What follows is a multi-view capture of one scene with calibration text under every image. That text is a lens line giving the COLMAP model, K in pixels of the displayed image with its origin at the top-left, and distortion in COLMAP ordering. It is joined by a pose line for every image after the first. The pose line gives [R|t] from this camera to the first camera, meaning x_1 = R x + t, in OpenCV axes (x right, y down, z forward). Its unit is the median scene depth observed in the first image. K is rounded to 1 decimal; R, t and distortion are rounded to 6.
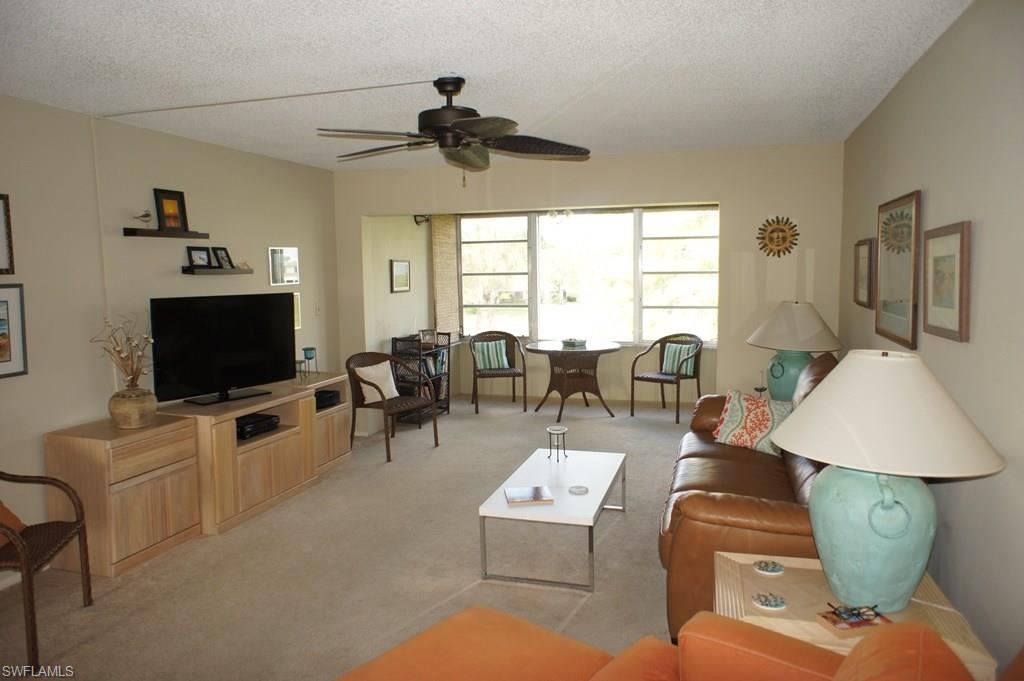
lens RADIAL K [[693.8, 0, 512.0], [0, 693.8, 340.5], [0, 0, 1]] dist [-0.055217, 0.089169]
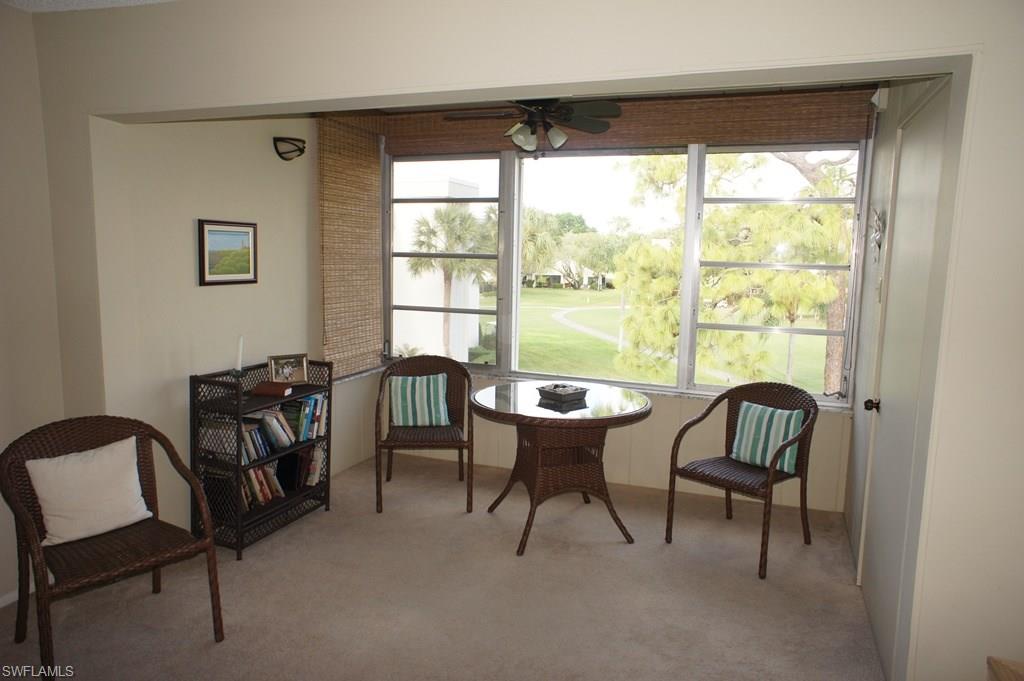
lens RADIAL K [[693.8, 0, 512.0], [0, 693.8, 340.5], [0, 0, 1]] dist [-0.055217, 0.089169]
pose [[0.997656, 0.043524, -0.052810, 0.076289], [-0.042217, 0.998780, 0.025625, -0.047631], [0.053861, -0.023335, 0.998276, 0.473949]]
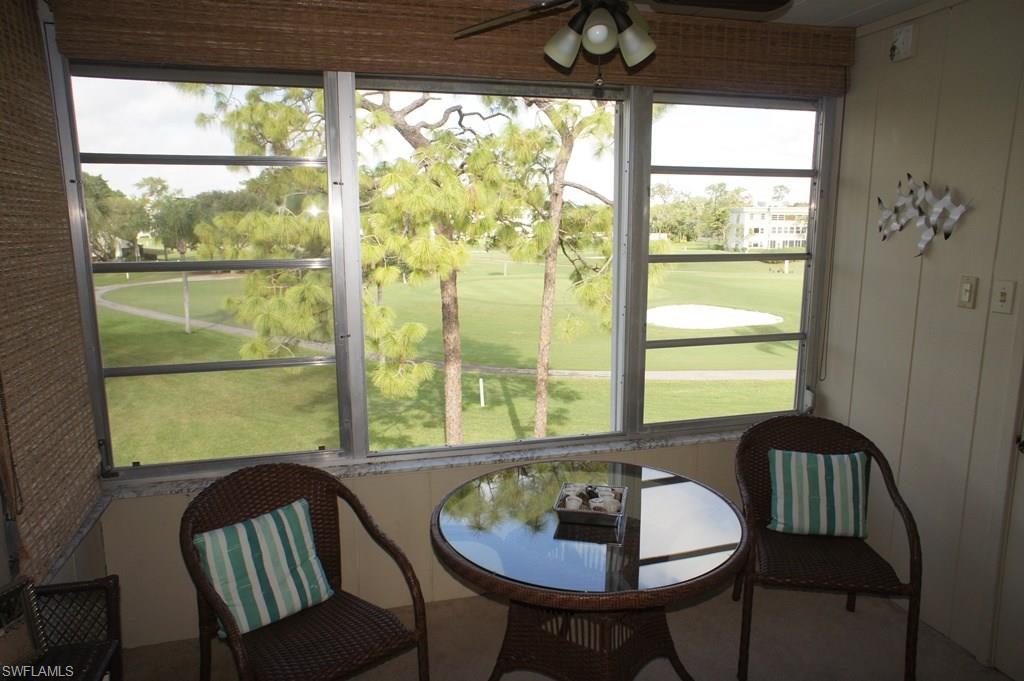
lens RADIAL K [[693.8, 0, 512.0], [0, 693.8, 340.5], [0, 0, 1]] dist [-0.055217, 0.089169]
pose [[0.840254, -0.085522, 0.535406, -0.093516], [0.049252, 0.995439, 0.081708, -0.093708], [-0.539951, -0.042286, 0.840633, 0.757621]]
